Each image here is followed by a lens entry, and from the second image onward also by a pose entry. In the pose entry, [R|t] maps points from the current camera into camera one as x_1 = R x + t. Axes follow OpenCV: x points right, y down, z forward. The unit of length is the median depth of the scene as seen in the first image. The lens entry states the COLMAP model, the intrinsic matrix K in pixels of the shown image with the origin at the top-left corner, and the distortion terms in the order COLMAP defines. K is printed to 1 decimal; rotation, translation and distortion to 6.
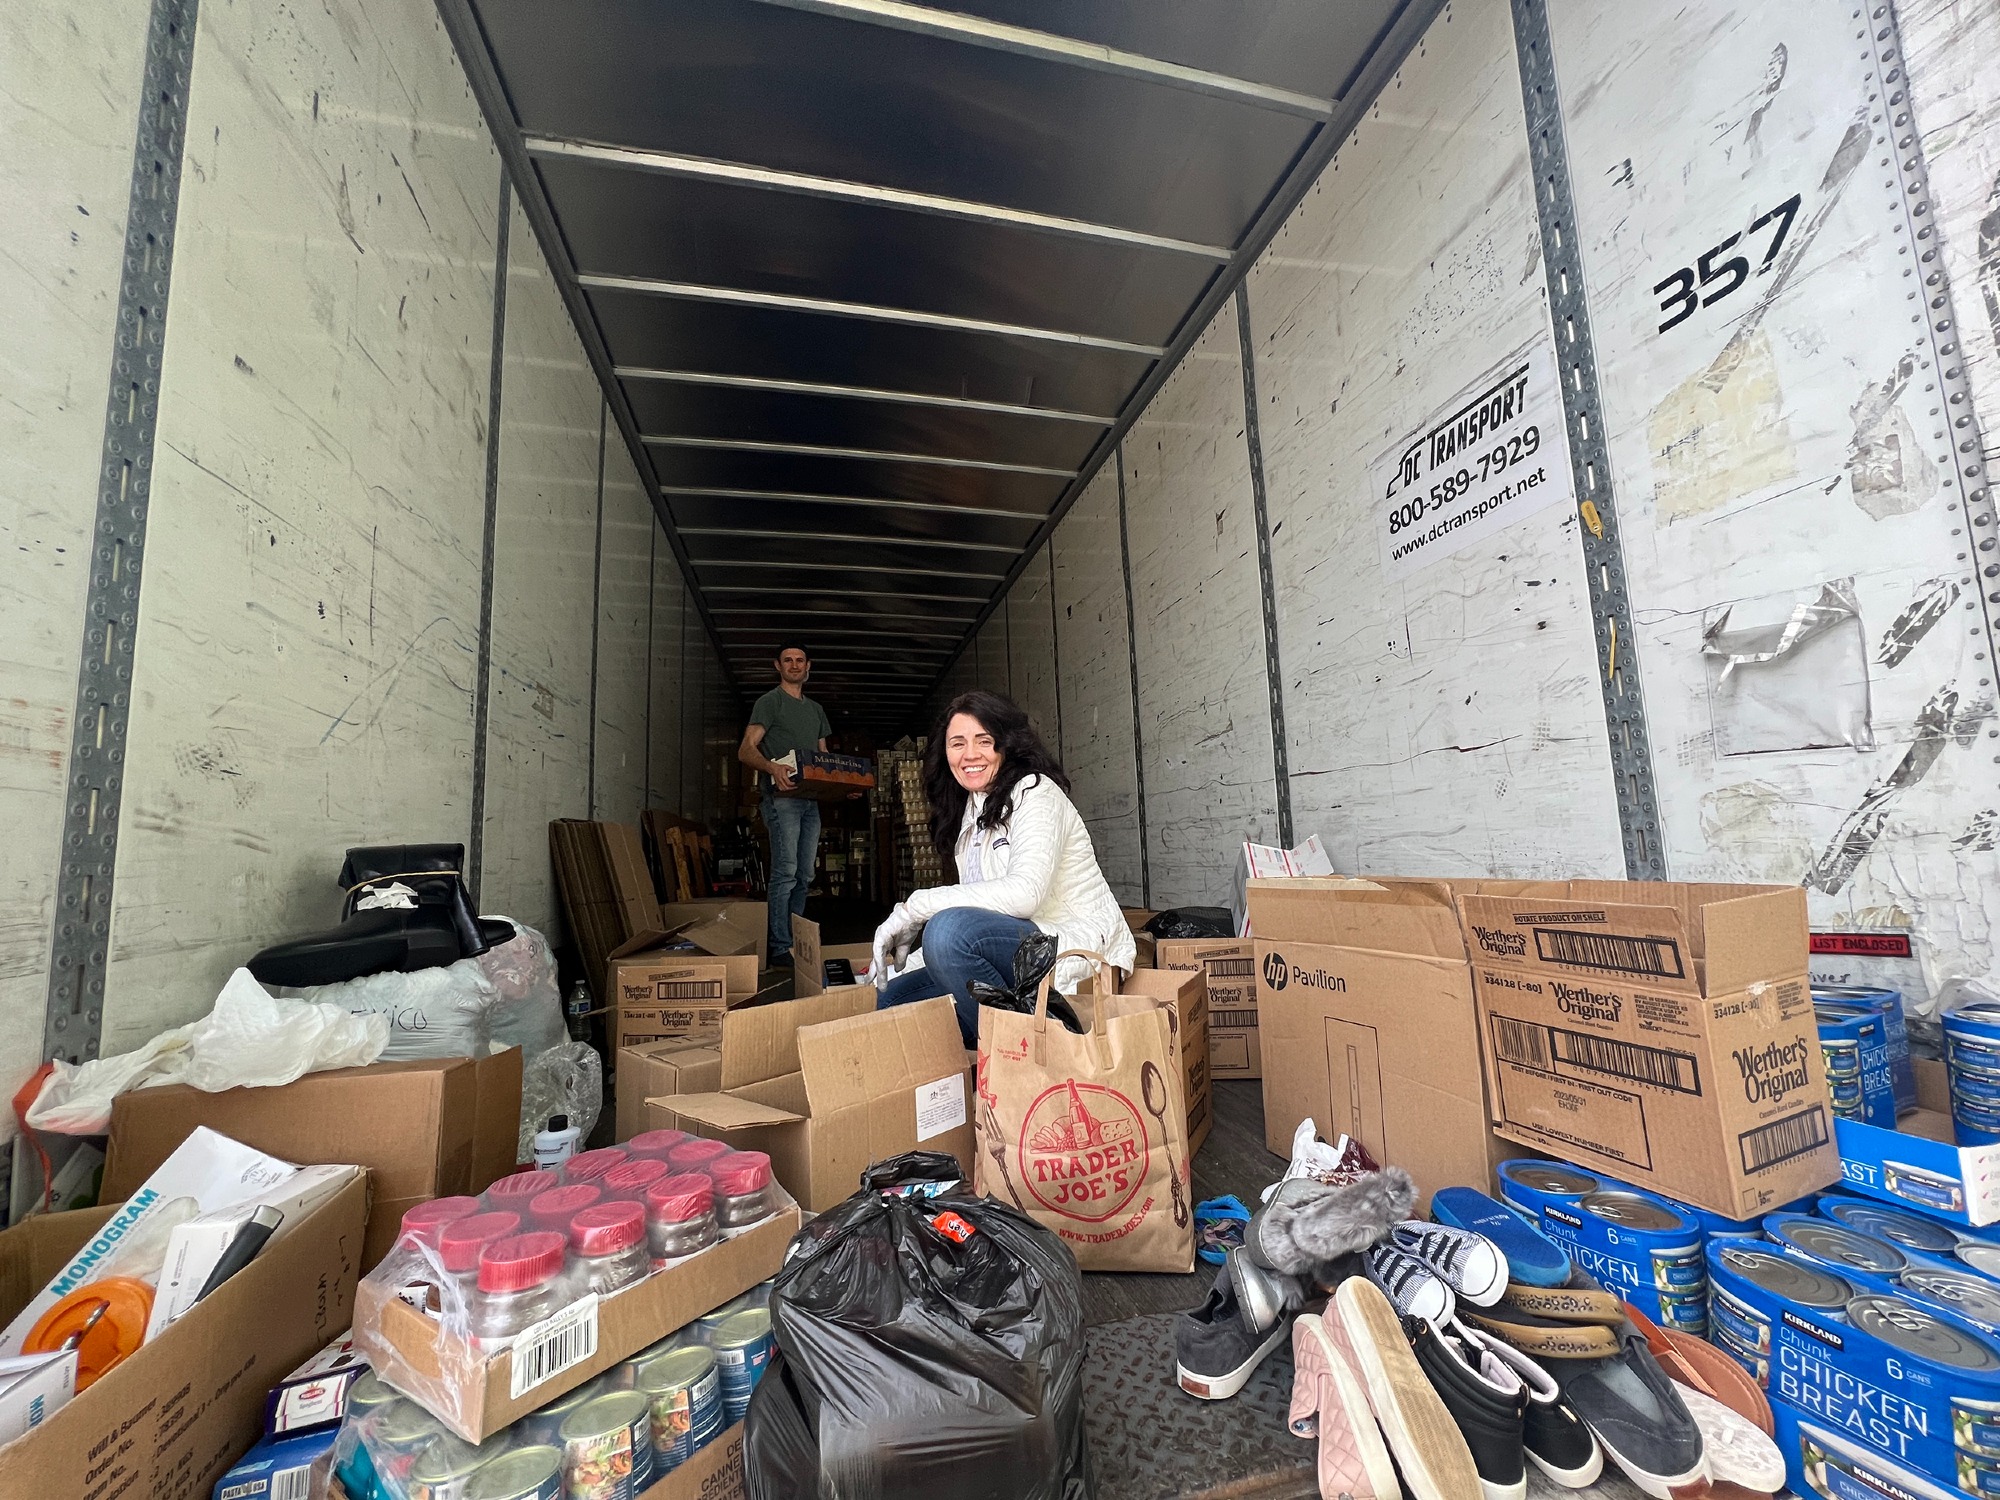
lens RADIAL K [[783.8, 0, 1002.3], [0, 783.8, 760.0], [0, 0, 1]] dist [0.000114, -0.000035]
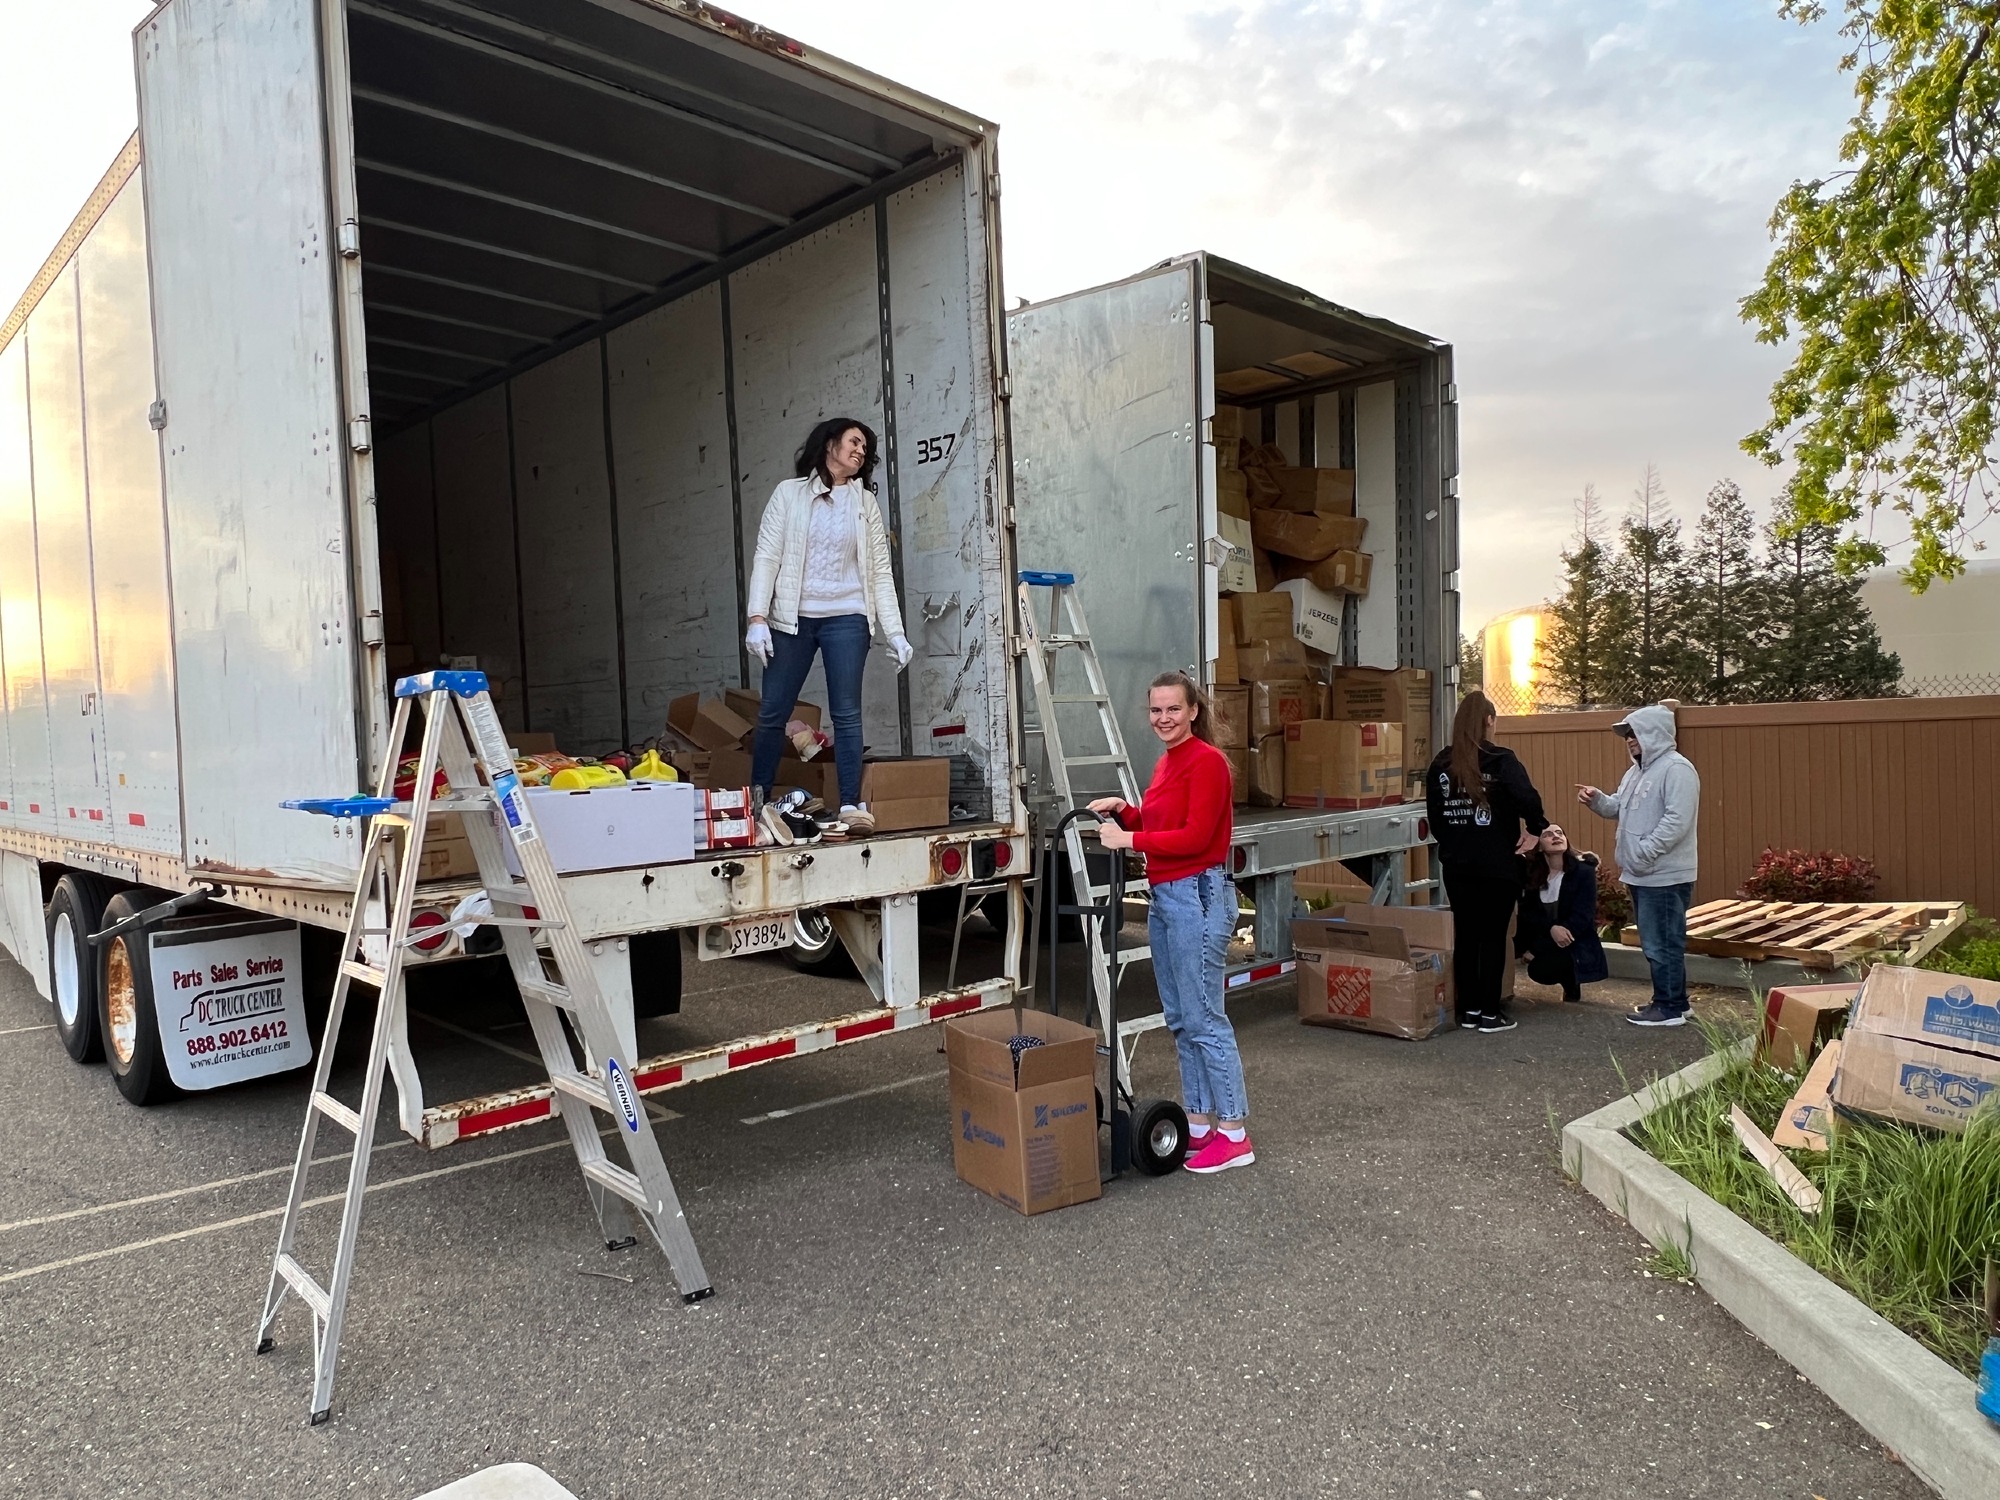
lens RADIAL K [[1335.4, 0, 1000.0], [0, 1335.4, 750.0], [0, 0, 1]] dist [-0.002290, -0.001355]
pose [[0.851151, -0.009837, 0.524829, -0.832350], [-0.051773, 0.993376, 0.102583, -0.123495], [-0.522362, -0.114485, 0.845004, -2.101257]]
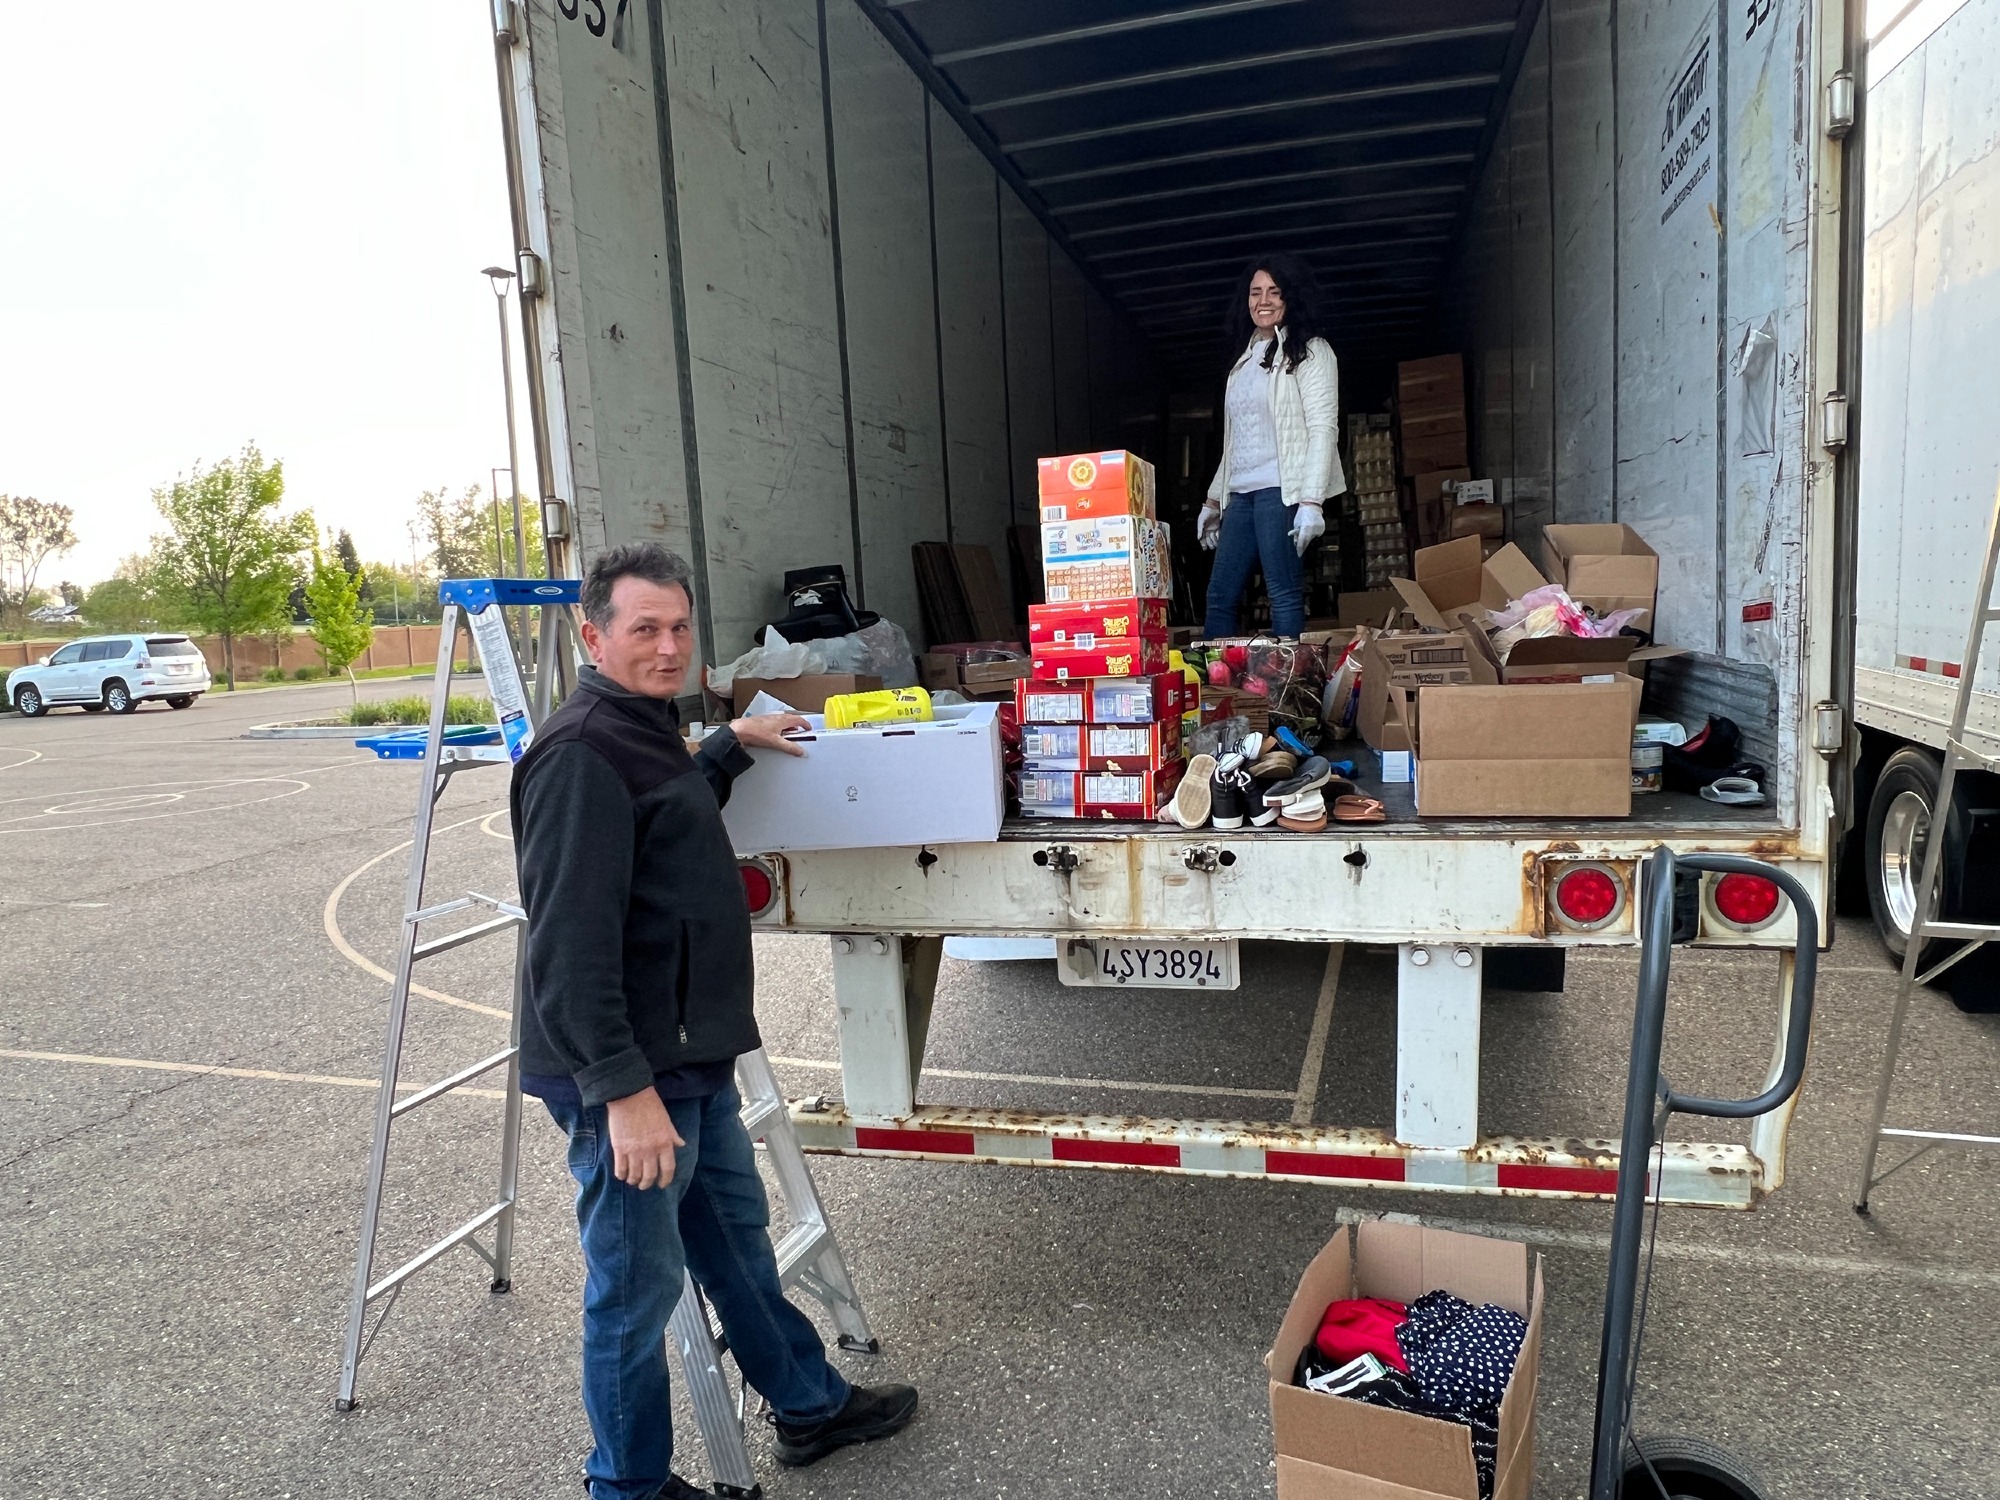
lens RADIAL K [[1335.4, 0, 1000.0], [0, 1335.4, 750.0], [0, 0, 1]] dist [-0.002290, -0.001355]
pose [[0.875230, 0.040529, -0.482006, 0.775822], [0.083286, 0.968974, 0.232706, -0.113624], [0.476483, -0.243816, 0.844700, -1.054801]]
